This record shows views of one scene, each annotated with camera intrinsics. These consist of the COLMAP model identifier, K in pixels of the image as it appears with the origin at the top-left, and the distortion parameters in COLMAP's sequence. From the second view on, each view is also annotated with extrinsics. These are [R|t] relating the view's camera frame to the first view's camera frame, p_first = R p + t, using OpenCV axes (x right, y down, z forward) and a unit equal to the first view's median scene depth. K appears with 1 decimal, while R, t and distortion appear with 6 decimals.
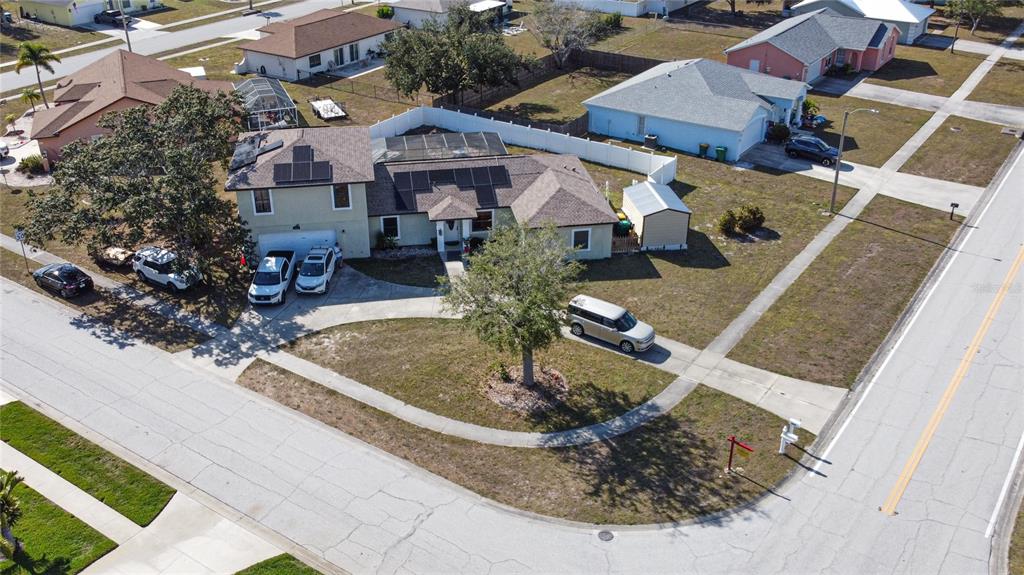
lens RADIAL K [[964.2, 0, 468.6], [0, 964.2, 303.0], [0, 0, 1]] dist [-0.011540, 0.000000]
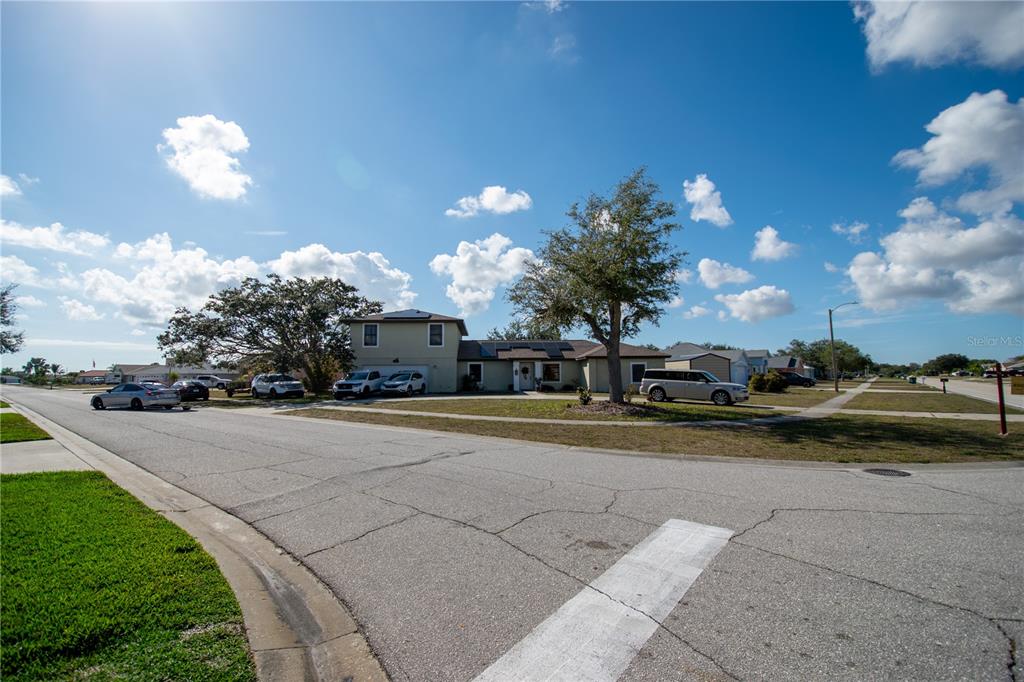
lens RADIAL K [[451.7, 0, 513.9], [0, 451.7, 345.9], [0, 0, 1]] dist [0.003496, 0.000421]
pose [[0.998278, 0.010796, -0.057661, -0.000946], [-0.039731, 0.847597, -0.529151, 0.208083], [0.043161, 0.530531, 0.846566, 0.552982]]
